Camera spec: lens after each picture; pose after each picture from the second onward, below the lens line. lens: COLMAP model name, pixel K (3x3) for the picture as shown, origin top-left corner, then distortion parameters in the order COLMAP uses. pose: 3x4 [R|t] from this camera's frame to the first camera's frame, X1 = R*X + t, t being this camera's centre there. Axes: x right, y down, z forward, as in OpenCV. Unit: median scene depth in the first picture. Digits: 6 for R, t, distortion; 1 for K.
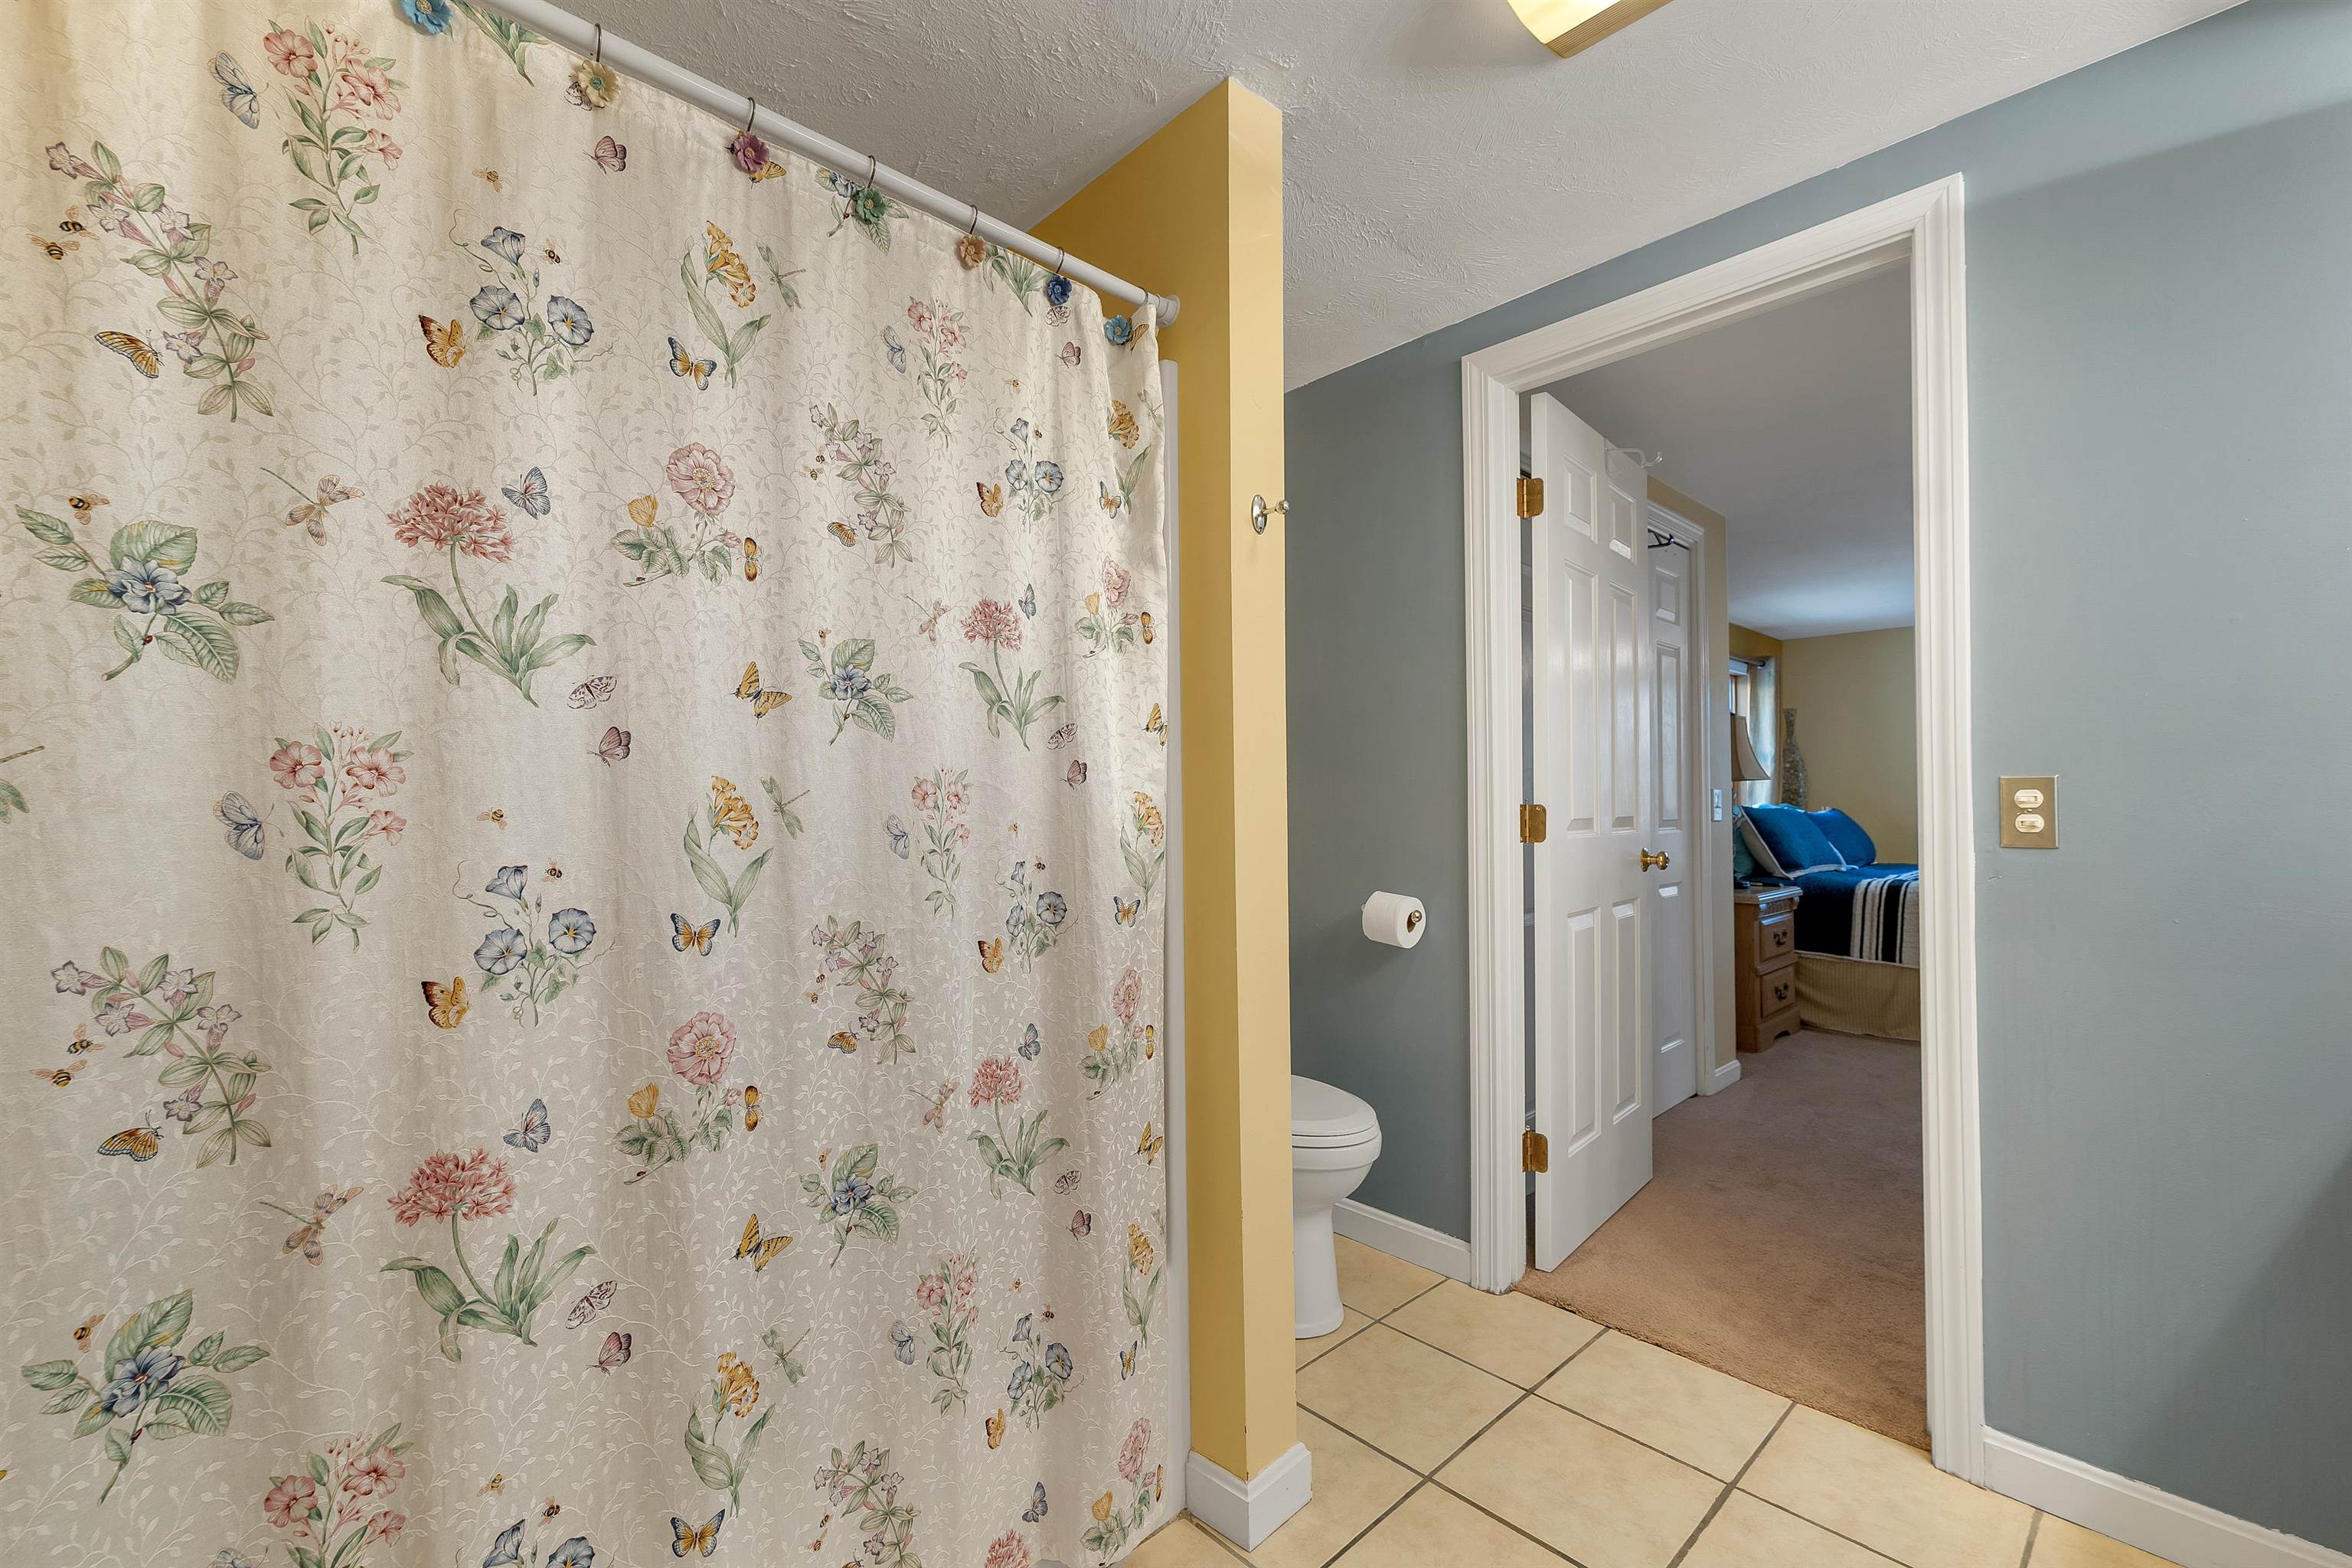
lens RADIAL K [[976.2, 0, 1175.3], [0, 976.2, 784.7], [0, 0, 1]] dist [0.000947, 0.000121]
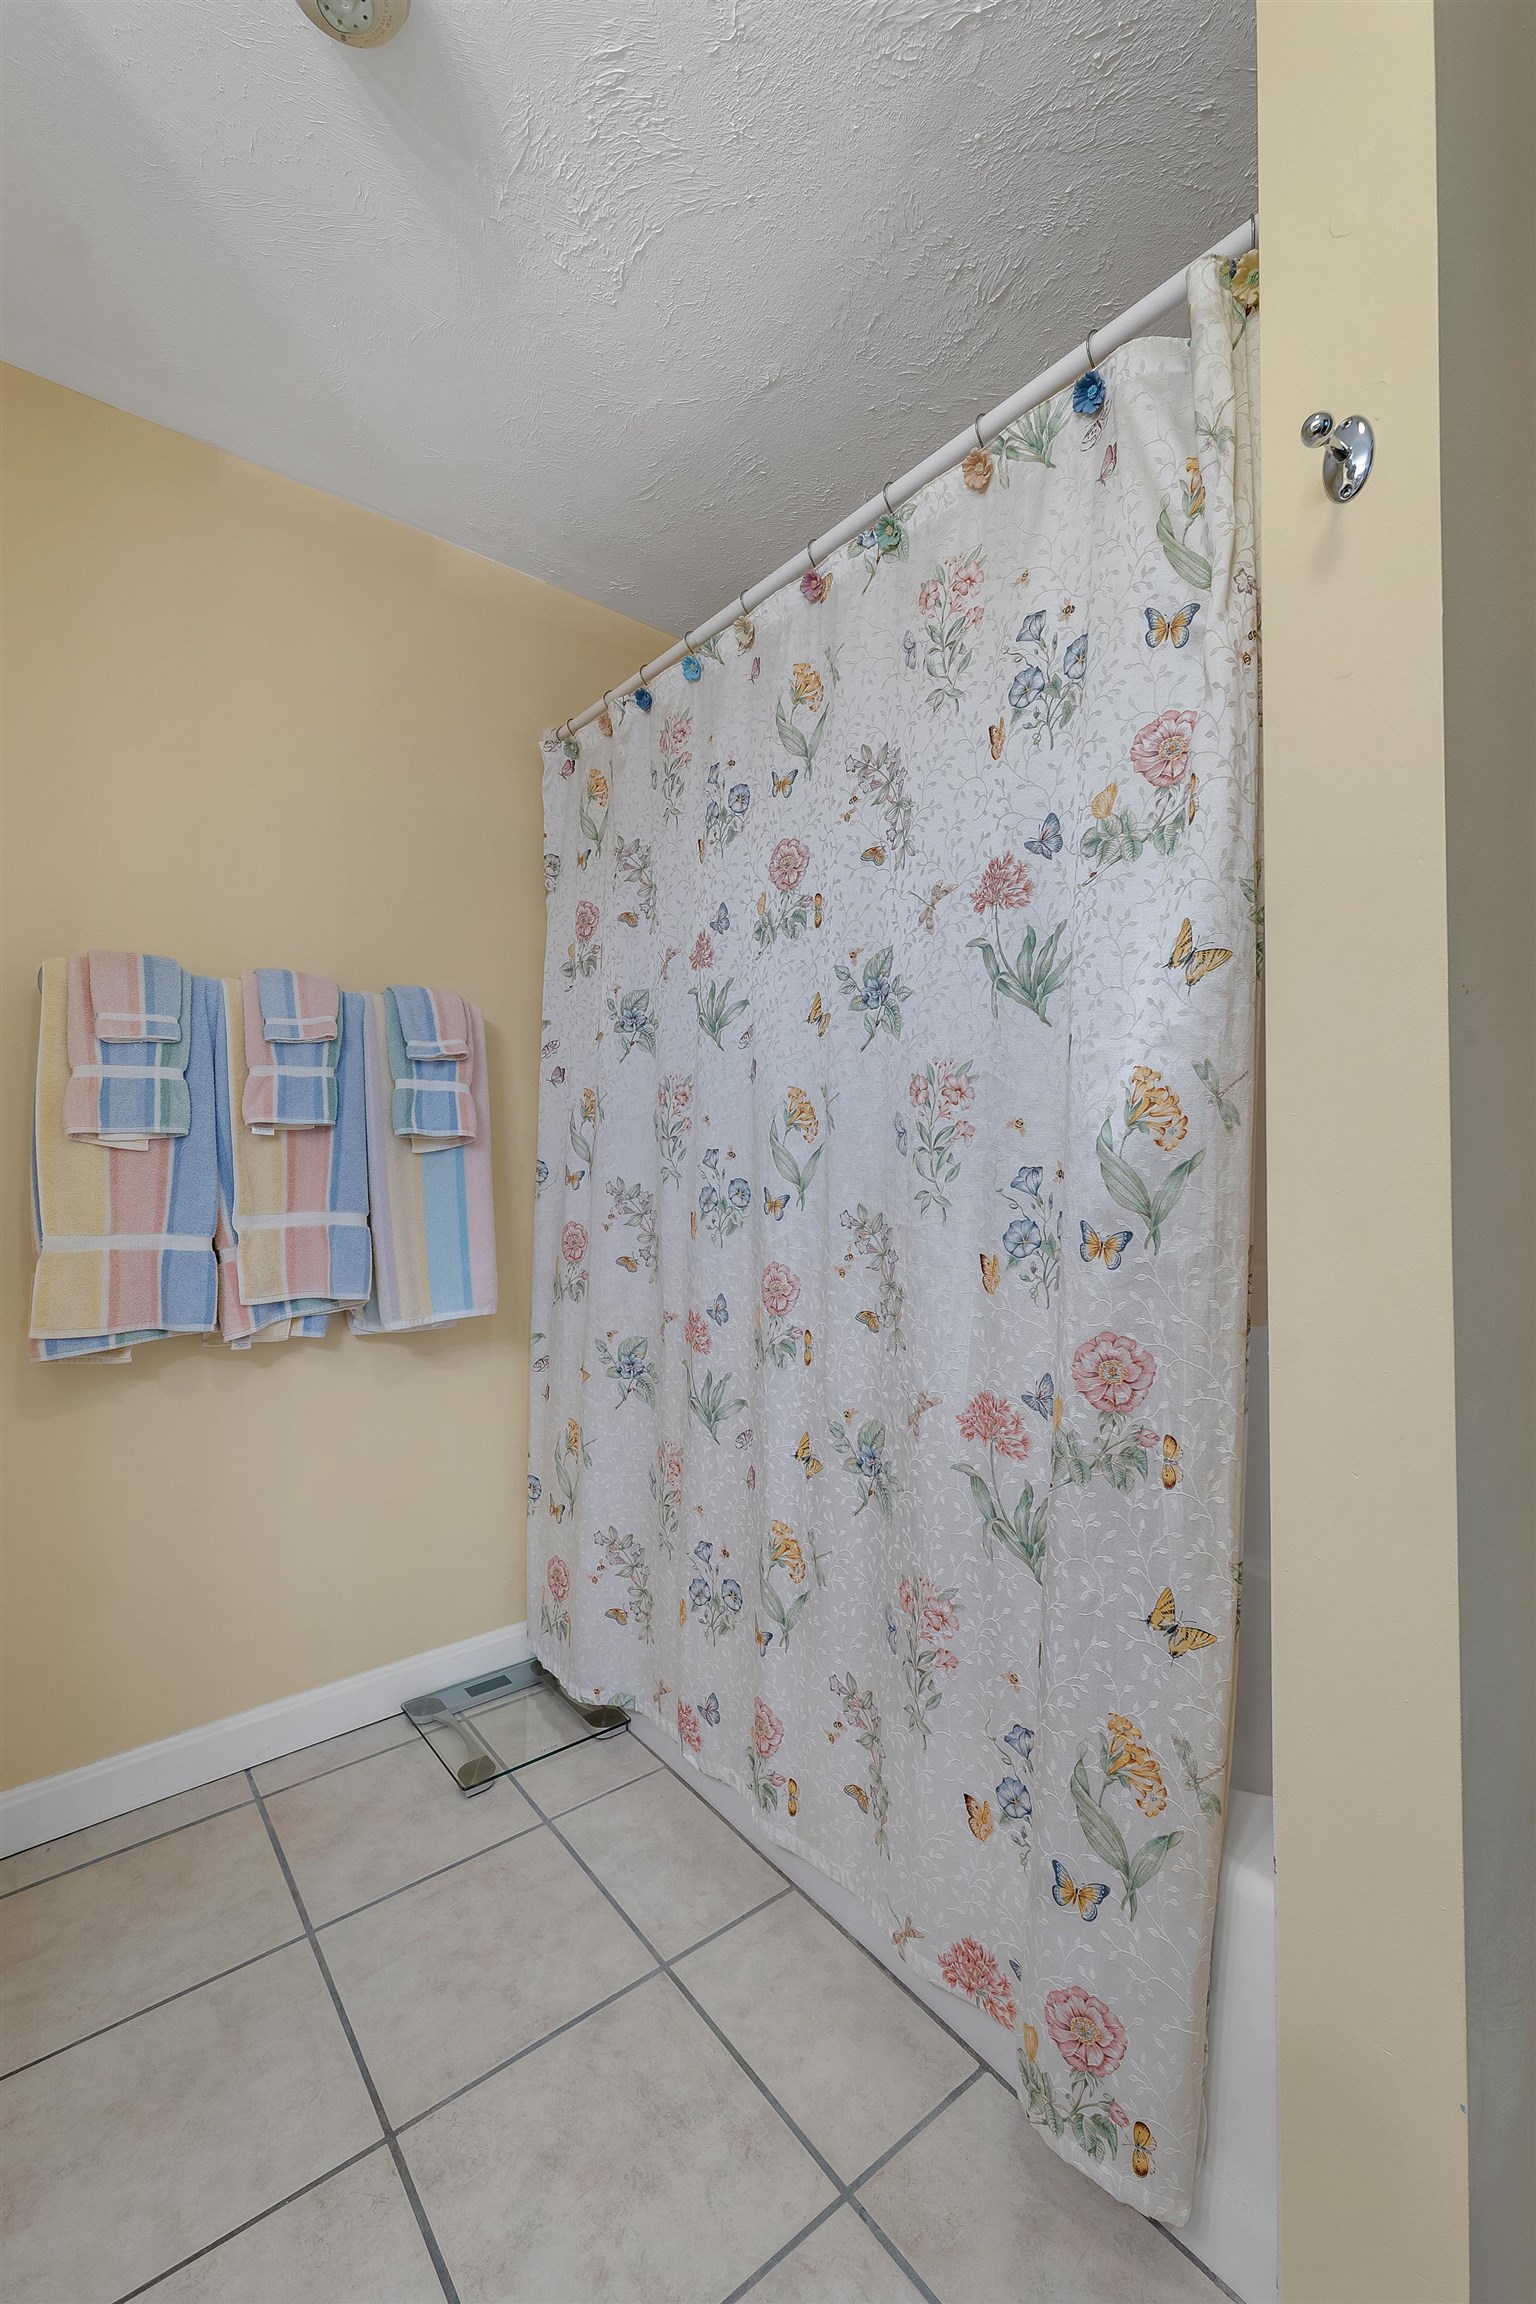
lens RADIAL K [[956.3, 0, 766.6], [0, 956.3, 1142.9], [0, 0, 1]] dist [0.000947, 0.000121]
pose [[-0.081450, -0.008402, -0.996642, 0.760480], [0.019466, 0.999760, -0.010019, 0.074303], [0.996487, -0.020216, -0.081267, 0.998399]]
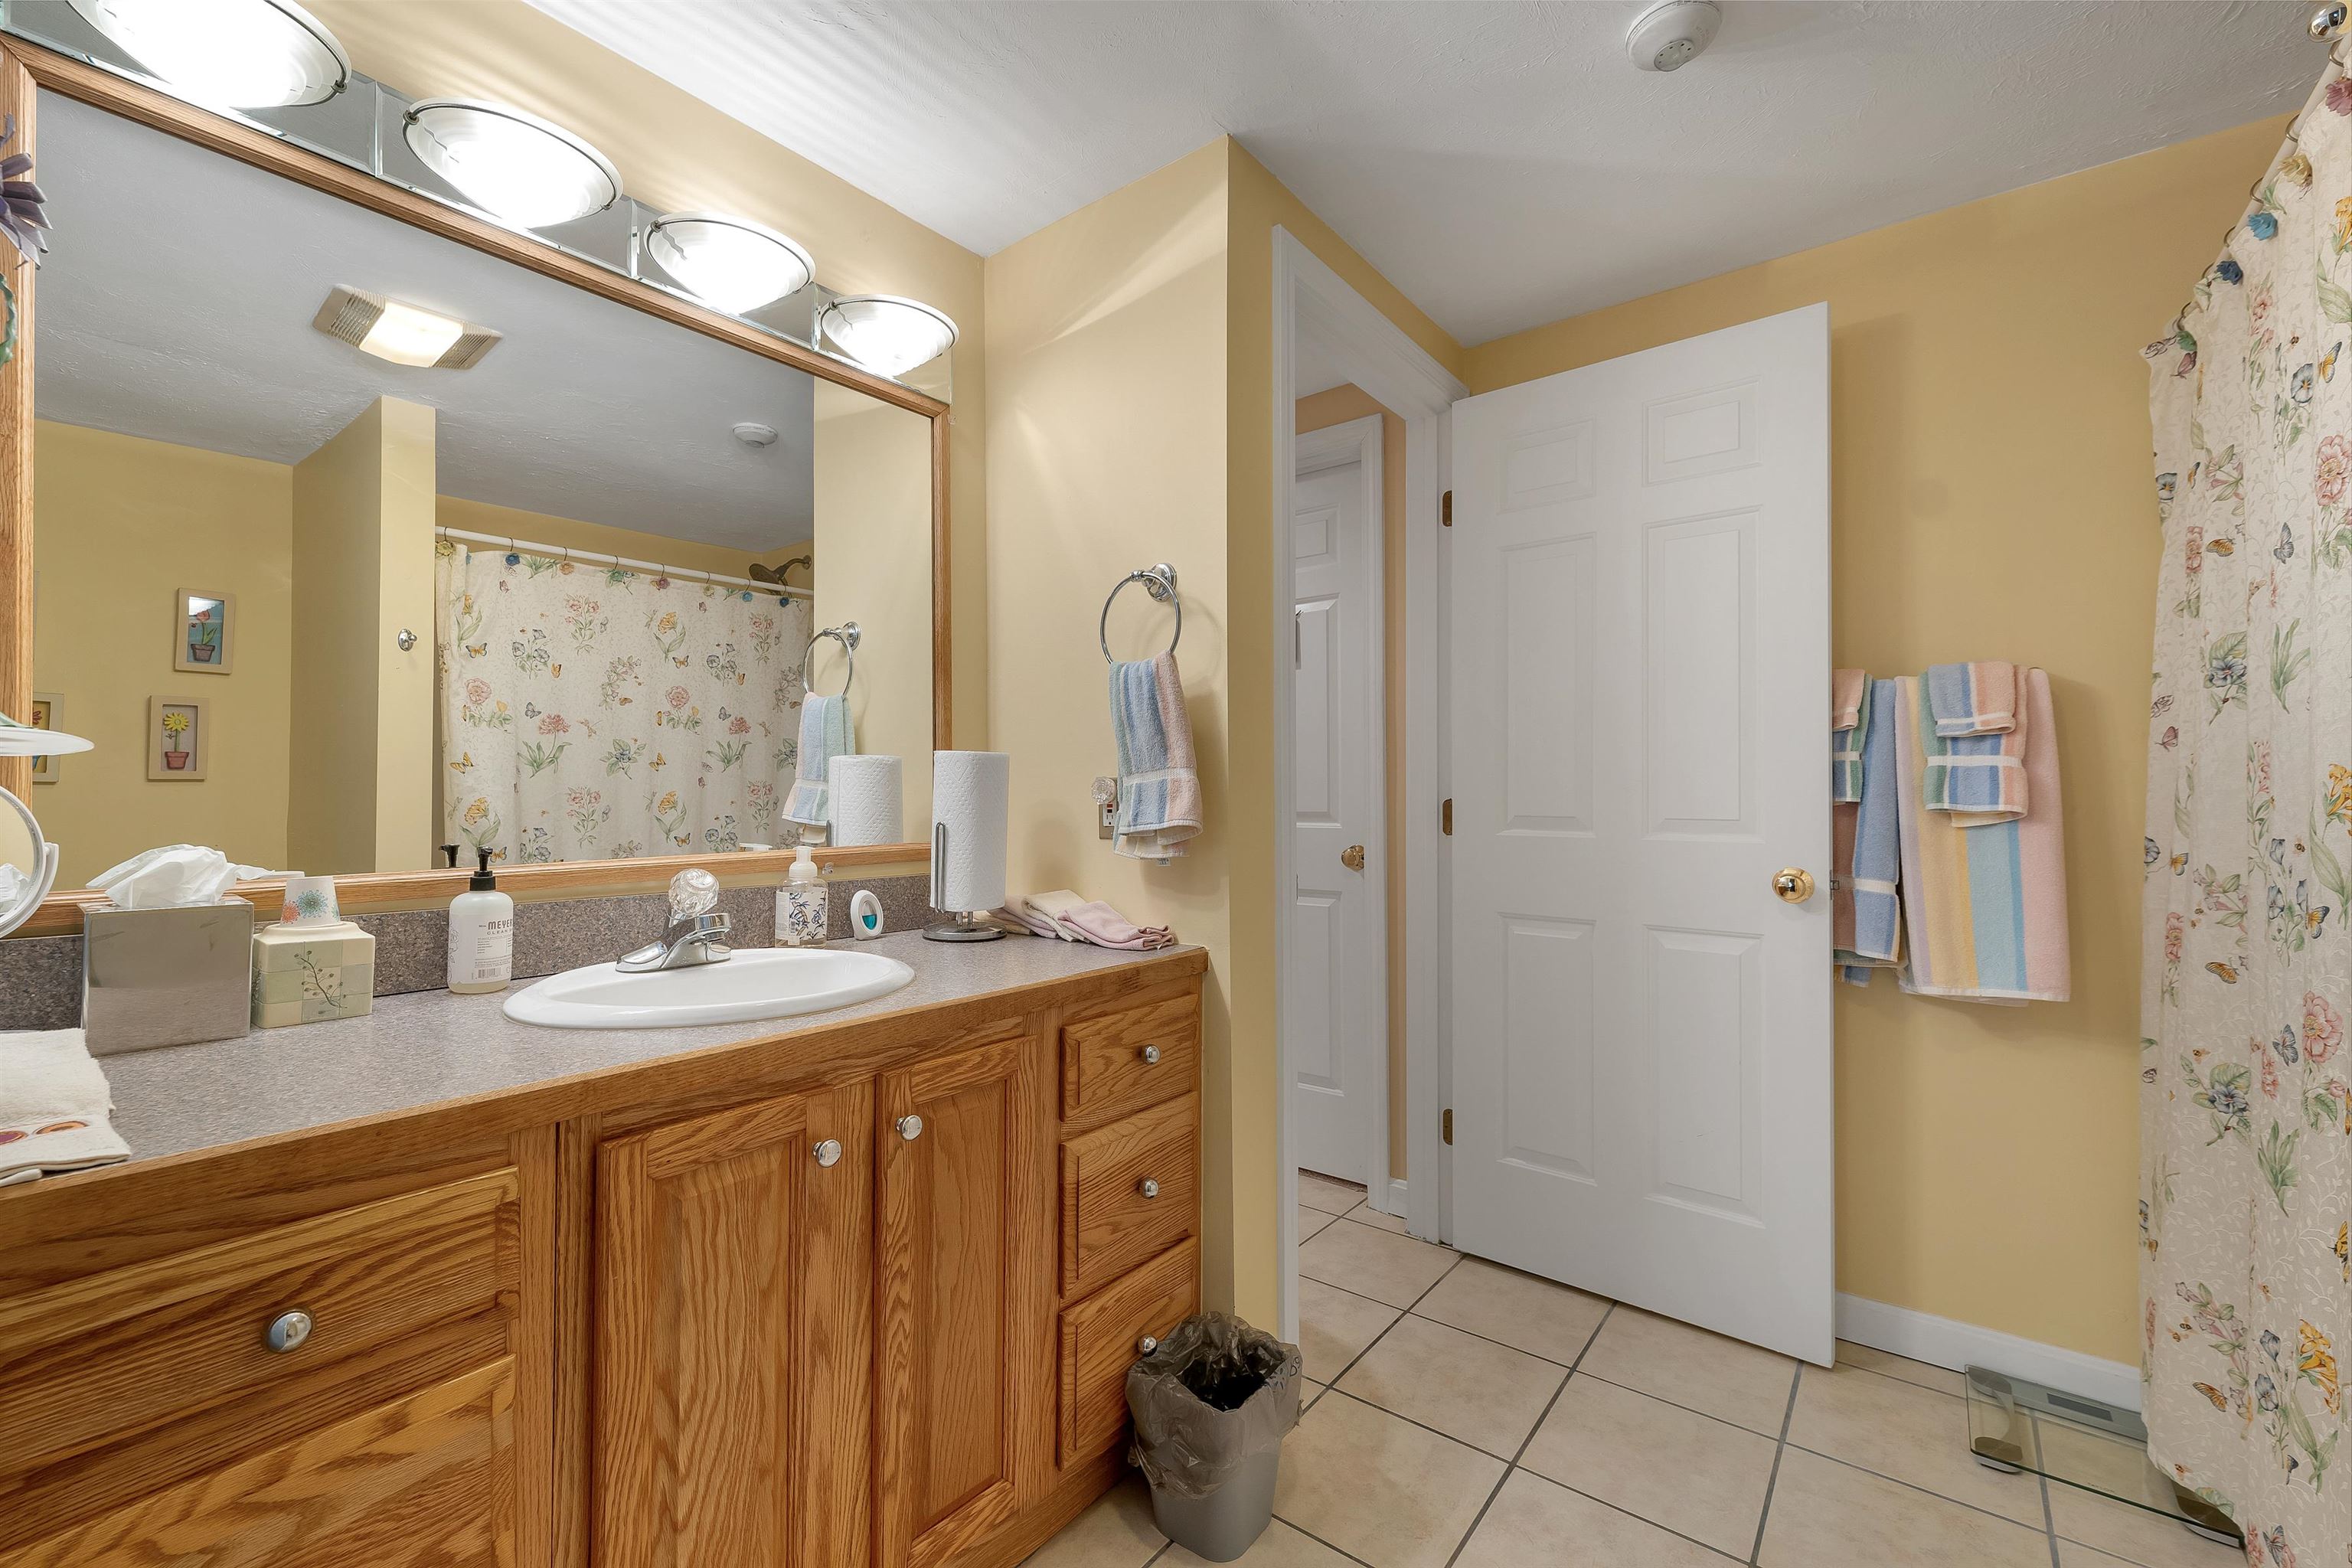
lens RADIAL K [[976.2, 0, 1168.9], [0, 976.2, 783.0], [0, 0, 1]] dist [0.000947, 0.000121]
pose [[-0.988347, 0.008061, -0.152004, 0.800461], [0.012454, 0.999531, -0.027972, 0.022059], [0.151707, -0.029540, -0.987984, 1.685417]]
